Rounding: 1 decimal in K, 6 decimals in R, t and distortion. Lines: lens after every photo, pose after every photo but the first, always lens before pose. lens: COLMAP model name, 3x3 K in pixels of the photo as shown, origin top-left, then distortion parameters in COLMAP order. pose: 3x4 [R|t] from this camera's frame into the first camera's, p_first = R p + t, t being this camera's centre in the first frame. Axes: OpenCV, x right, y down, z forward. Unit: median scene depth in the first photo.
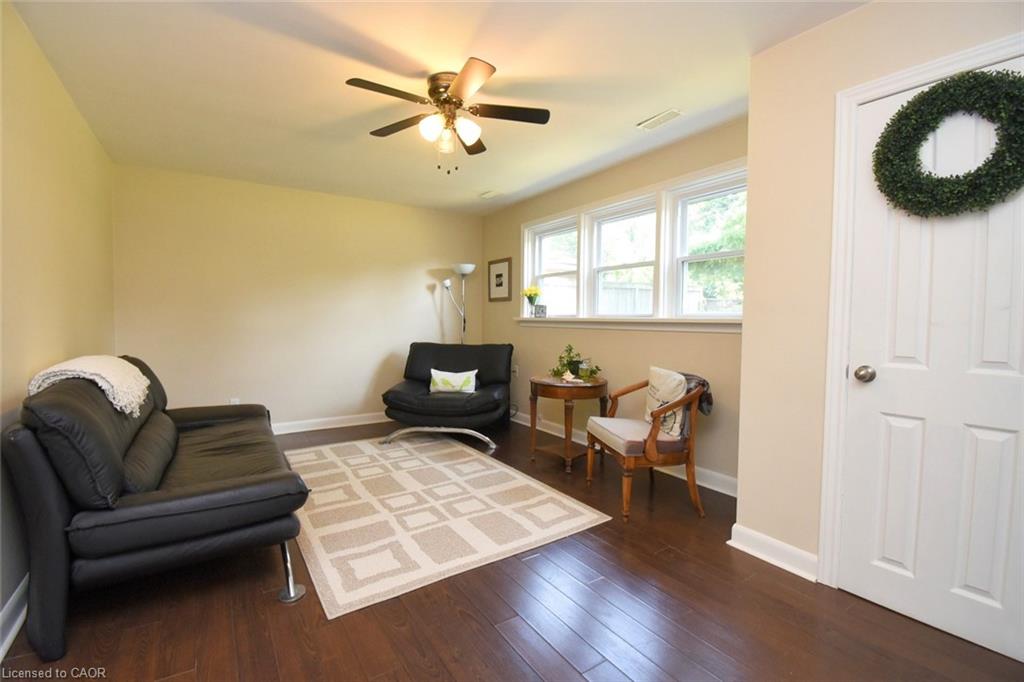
lens RADIAL K [[451.5, 0, 509.3], [0, 451.5, 341.5], [0, 0, 1]] dist [0.018314, -0.025888]
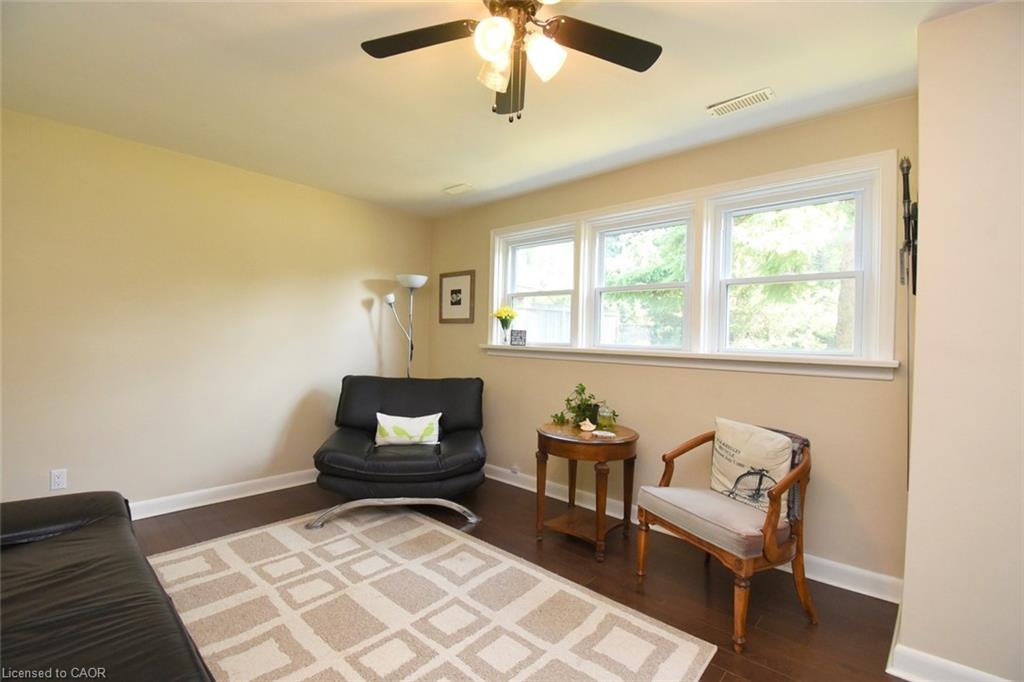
lens RADIAL K [[460.0, 0, 509.7], [0, 460.0, 336.4], [0, 0, 1]] dist [-0.010384, -0.000346]
pose [[0.969682, 0.033113, 0.242115, -0.149629], [-0.016724, 0.997446, -0.069436, -0.013460], [-0.243796, 0.063282, 0.967760, 0.223156]]
